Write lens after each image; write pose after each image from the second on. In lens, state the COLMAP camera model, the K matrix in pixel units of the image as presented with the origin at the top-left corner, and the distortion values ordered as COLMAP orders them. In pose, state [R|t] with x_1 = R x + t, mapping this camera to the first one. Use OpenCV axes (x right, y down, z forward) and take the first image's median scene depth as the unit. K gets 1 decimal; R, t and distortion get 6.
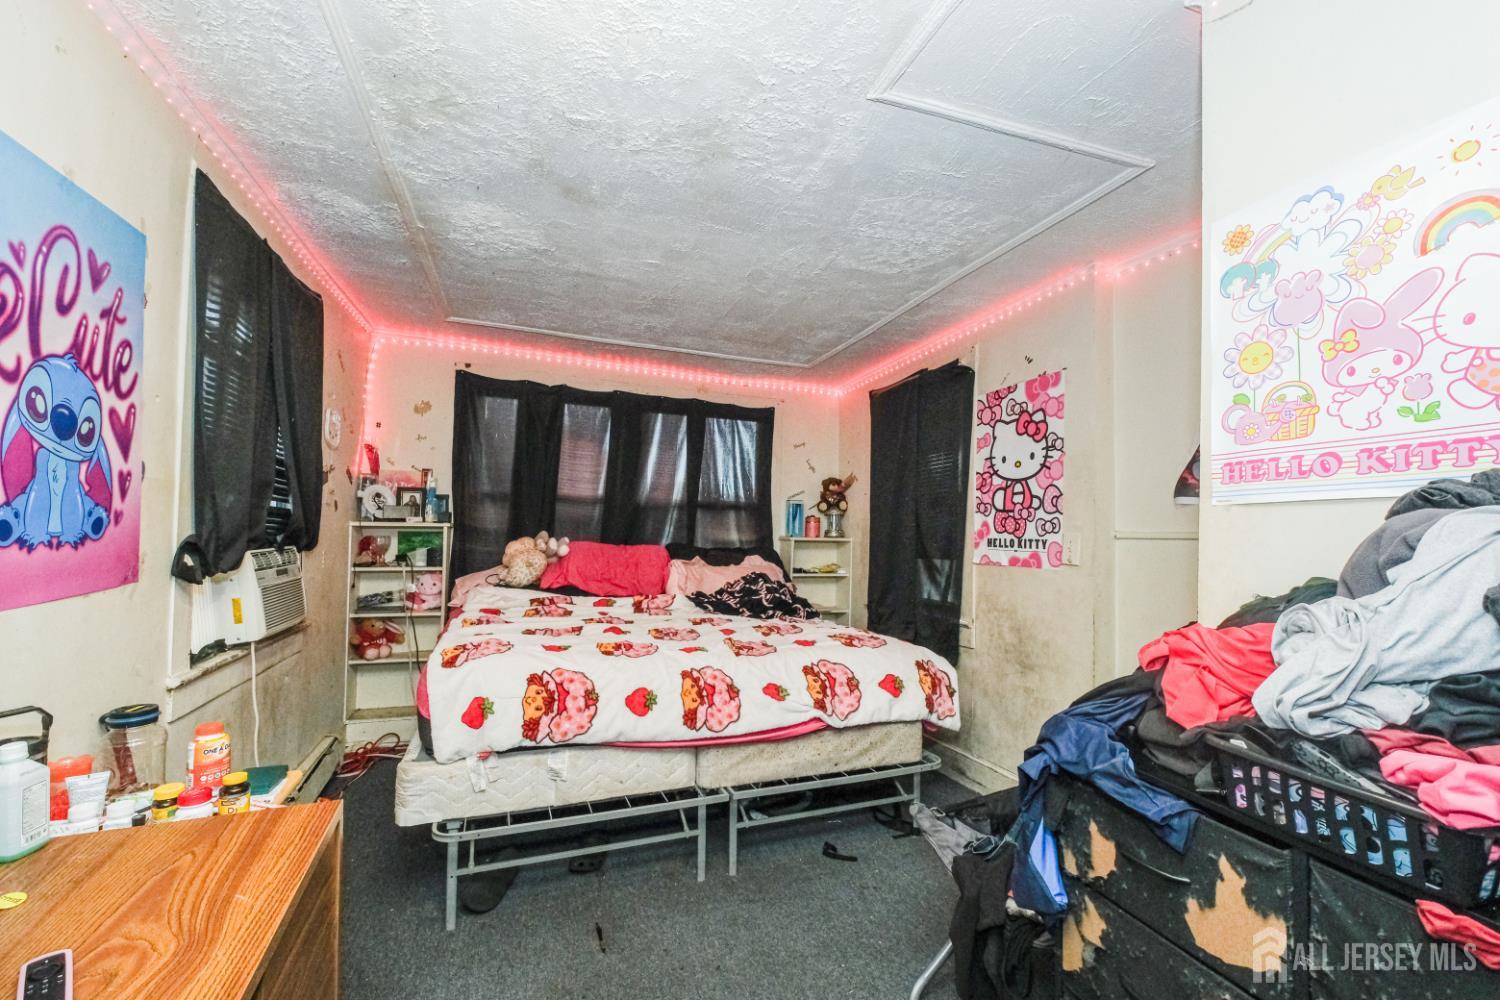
lens RADIAL K [[624.9, 0, 753.2], [0, 624.9, 508.9], [0, 0, 1]] dist [-0.002255, 0.000501]
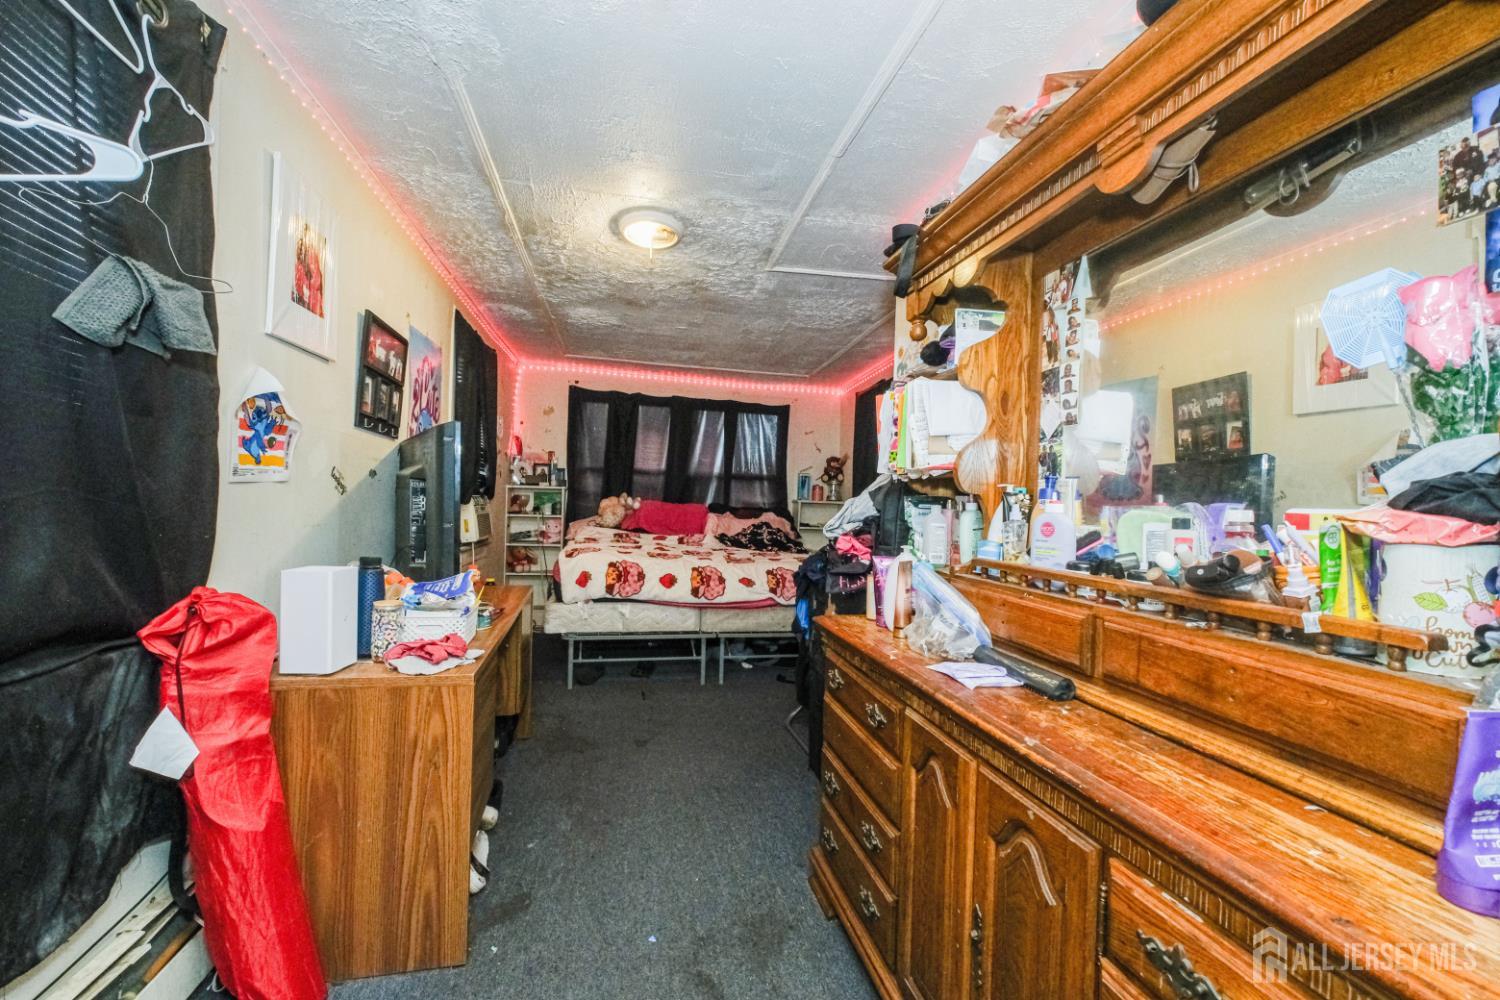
lens RADIAL K [[624.9, 0, 746.2], [0, 624.9, 502.0], [0, 0, 1]] dist [-0.002255, 0.000501]
pose [[0.987588, 0.010383, -0.156720, 0.195517], [-0.006558, 0.999668, 0.024906, 0.019283], [0.156927, -0.023569, 0.987329, -0.451883]]
